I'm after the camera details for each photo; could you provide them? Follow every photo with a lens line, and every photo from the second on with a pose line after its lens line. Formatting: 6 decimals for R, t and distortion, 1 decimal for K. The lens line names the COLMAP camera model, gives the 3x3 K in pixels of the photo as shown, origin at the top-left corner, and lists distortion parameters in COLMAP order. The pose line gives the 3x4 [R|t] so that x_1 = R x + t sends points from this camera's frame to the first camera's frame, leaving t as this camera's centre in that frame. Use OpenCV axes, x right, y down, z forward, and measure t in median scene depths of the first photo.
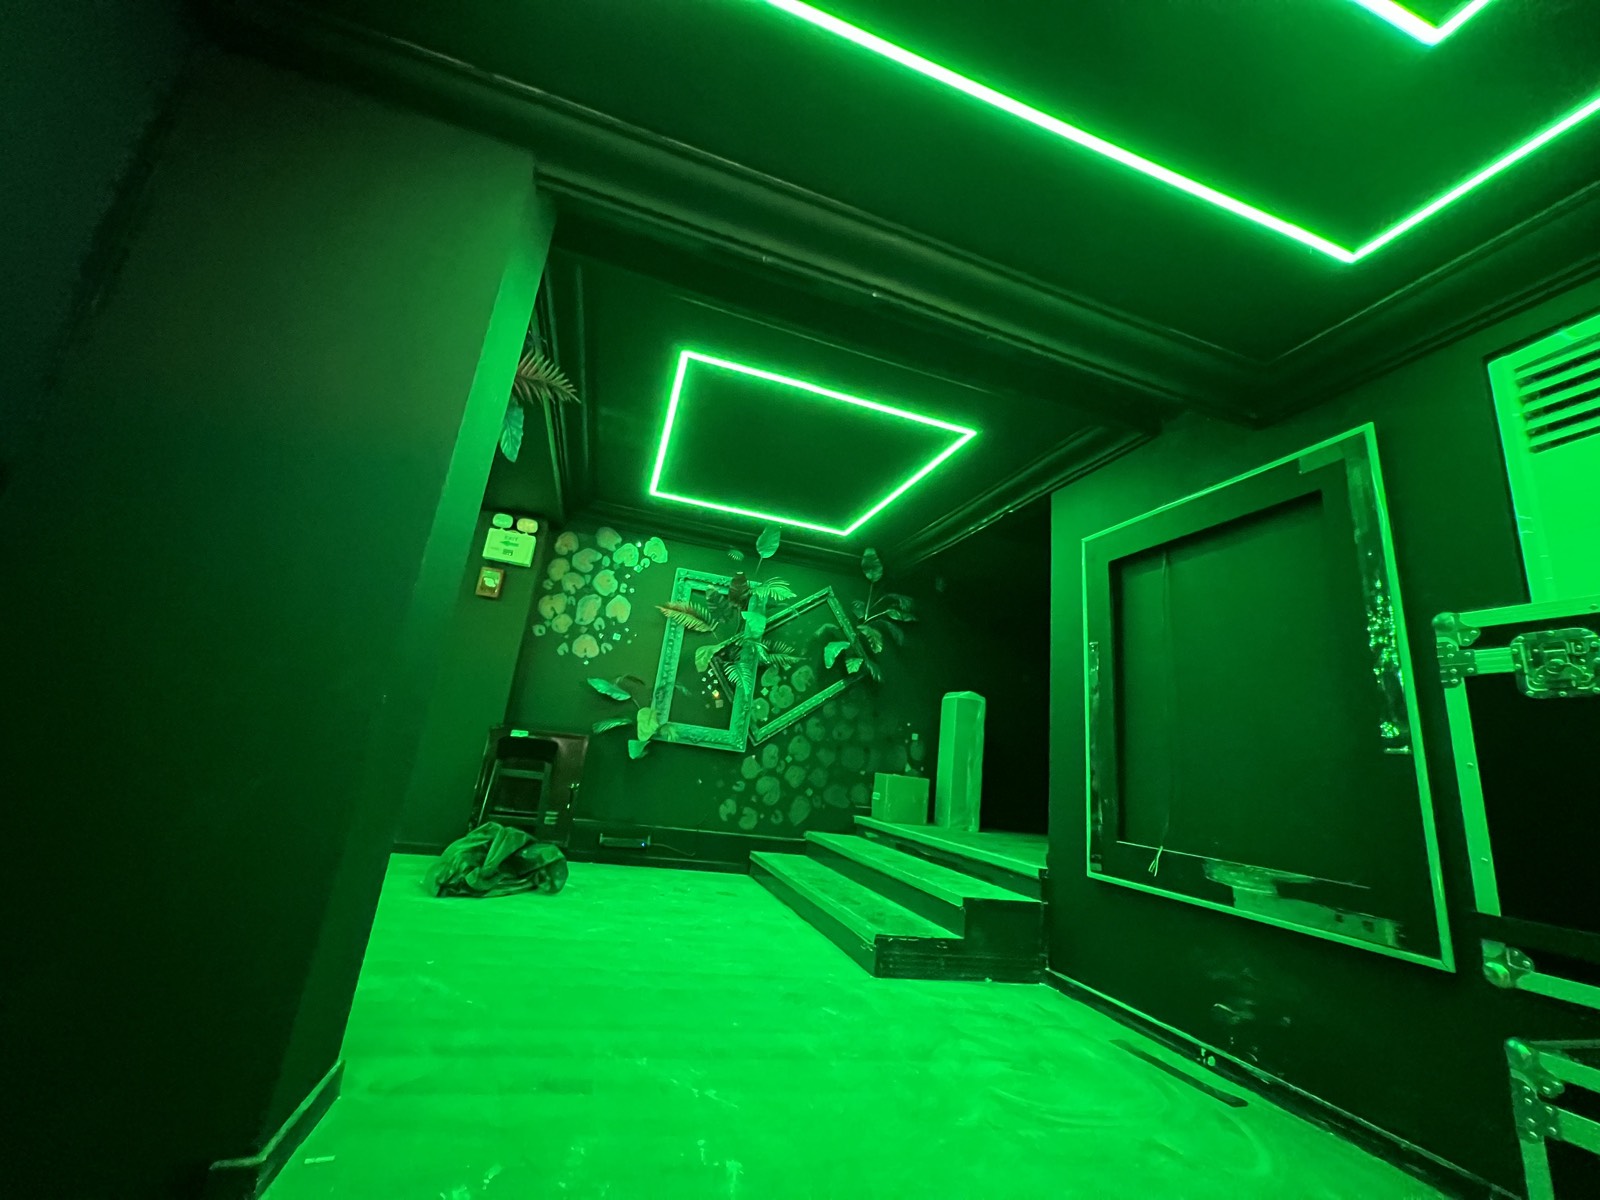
lens RADIAL K [[640.0, 0, 797.5], [0, 640.0, 594.7], [0, 0, 1]] dist [-0.004030, 0.001277]
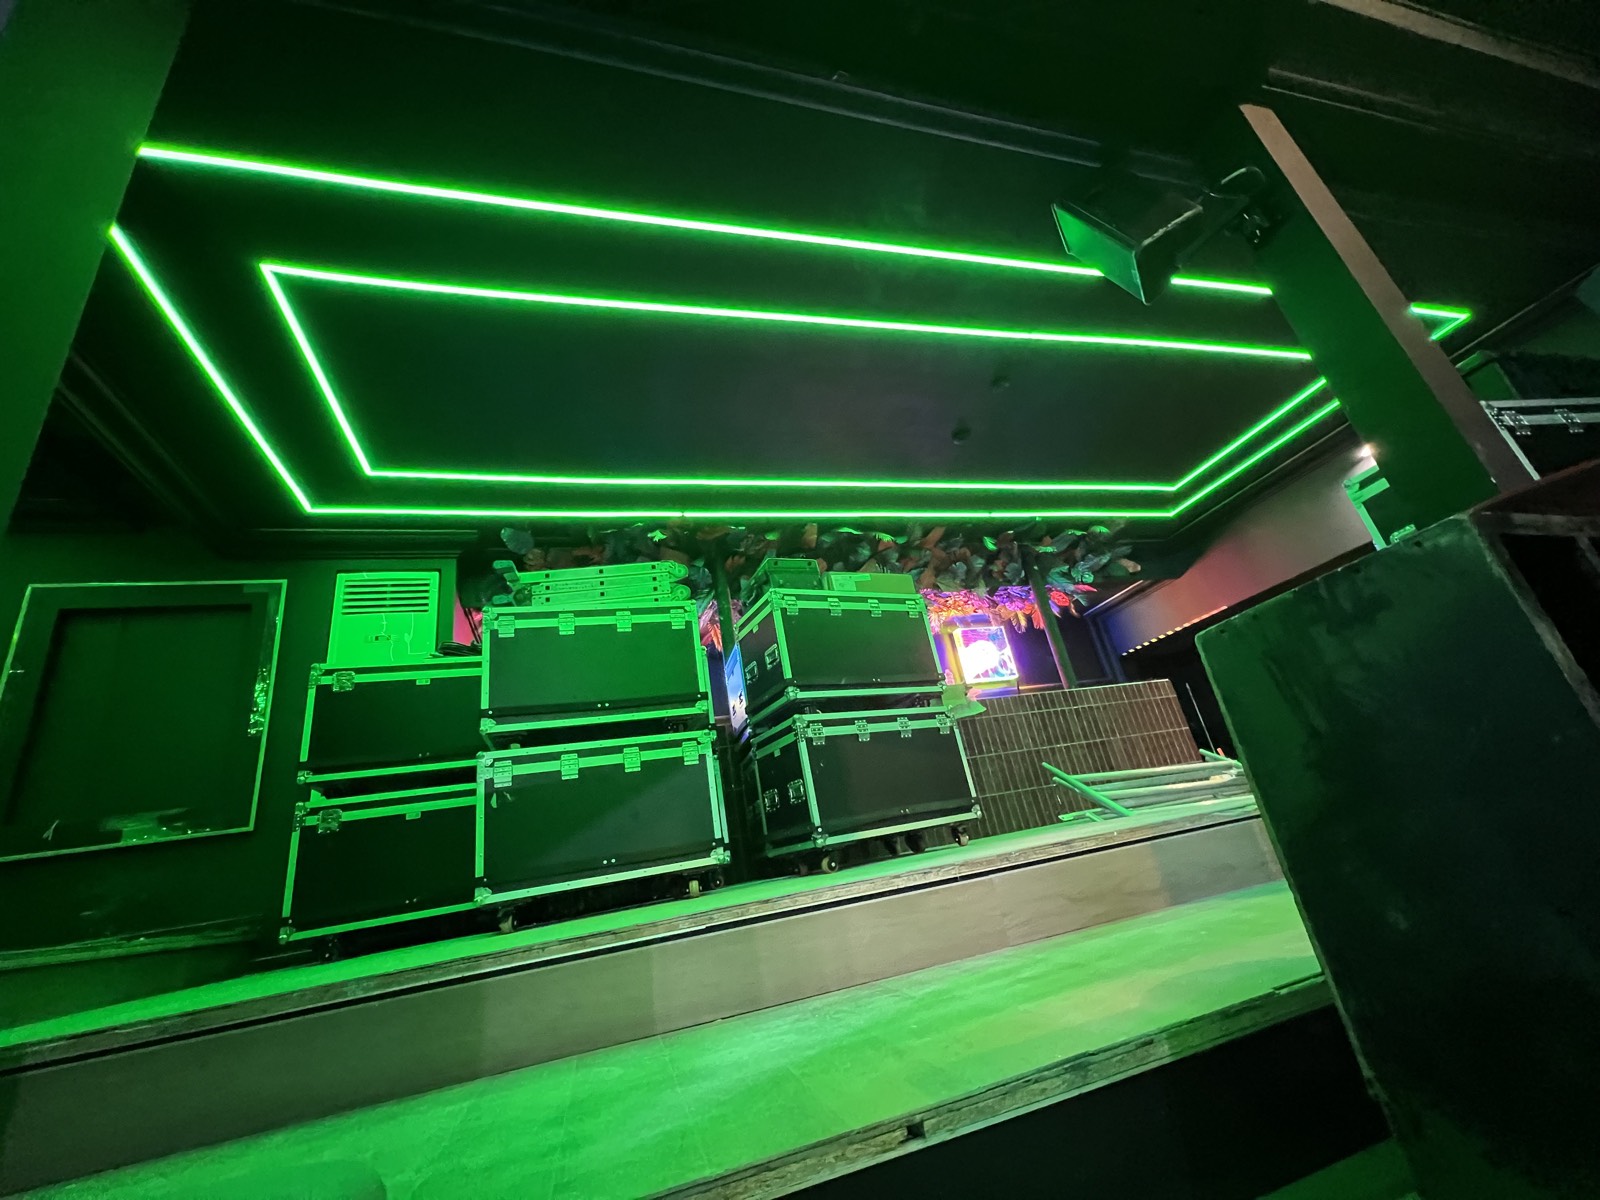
lens RADIAL K [[640.0, 0, 790.8], [0, 640.0, 600.4], [0, 0, 1]] dist [-0.004030, 0.001277]
pose [[0.005139, 0.280738, 0.959771, -1.092506], [-0.094844, 0.955594, -0.279008, 0.221329], [-0.995479, -0.089595, 0.031538, -0.712362]]
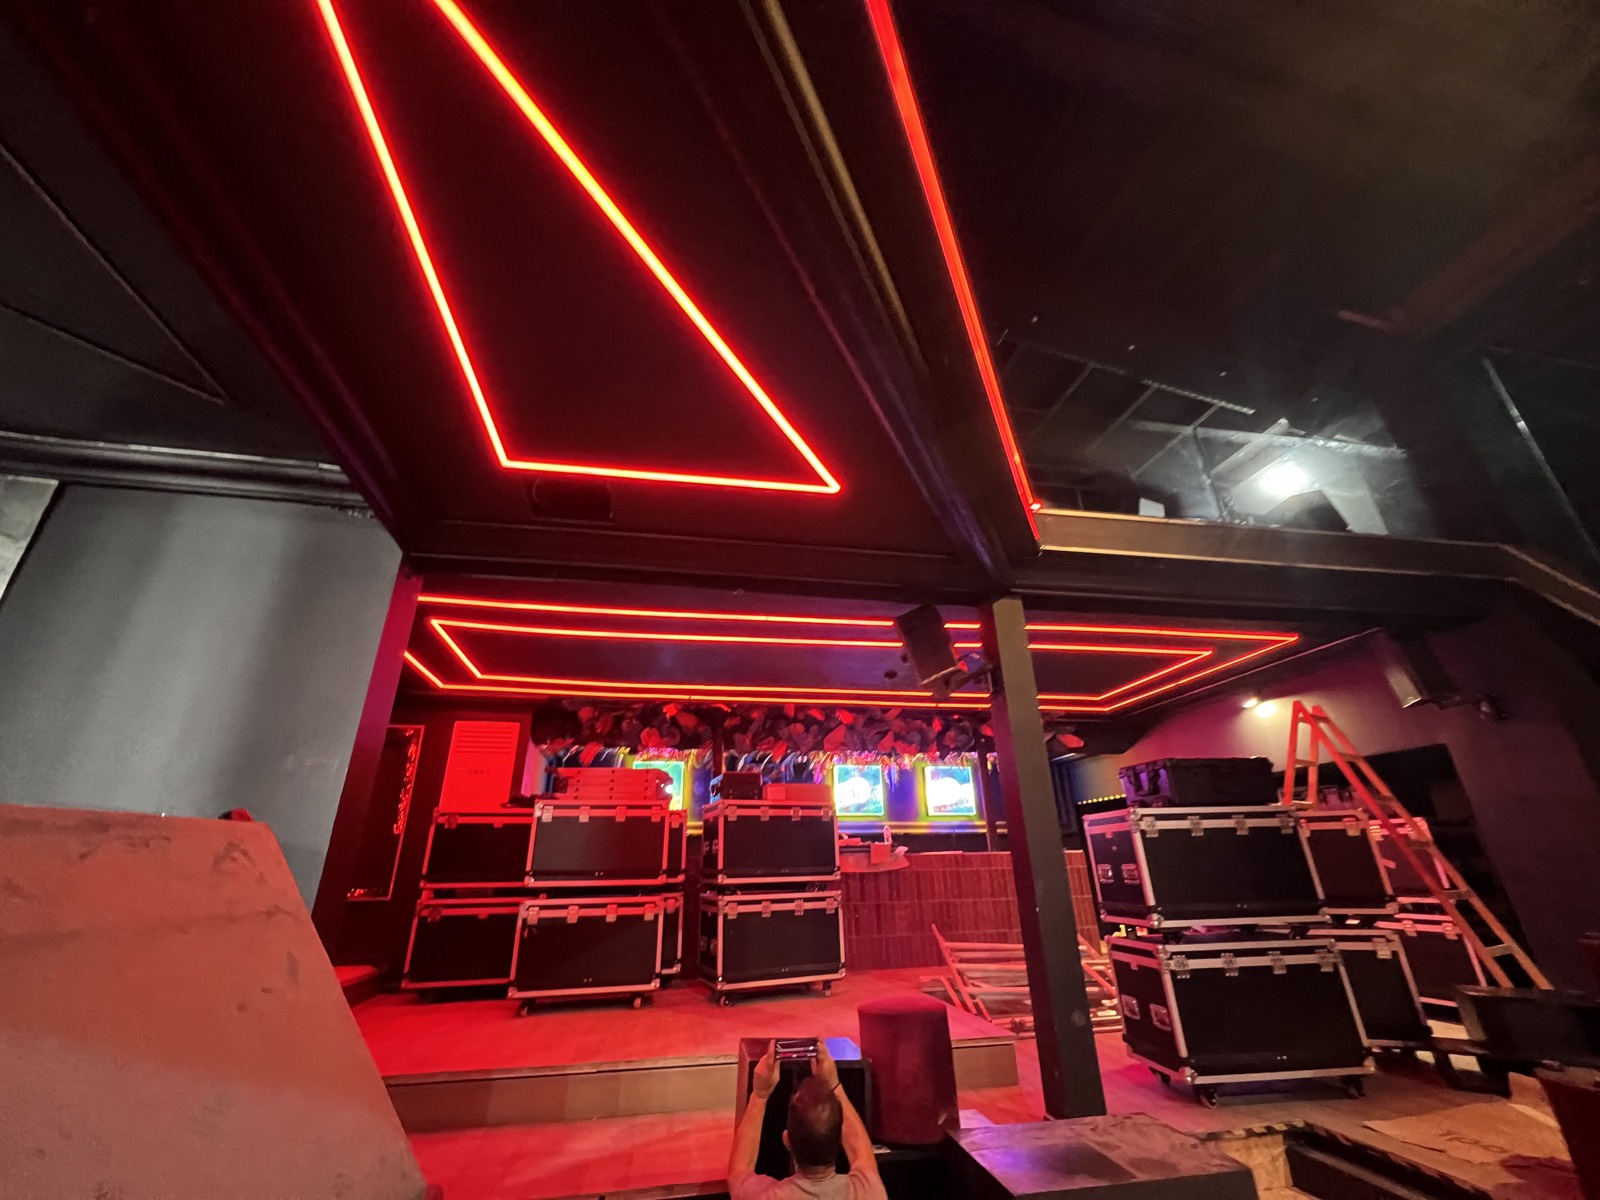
lens RADIAL K [[640.0, 0, 790.2], [0, 640.0, 600.7], [0, 0, 1]] dist [-0.004030, 0.001277]
pose [[0.105946, 0.287372, 0.951941, -2.140916], [-0.229243, 0.938600, -0.257831, -0.471503], [-0.967586, -0.190909, 0.165319, -1.168226]]
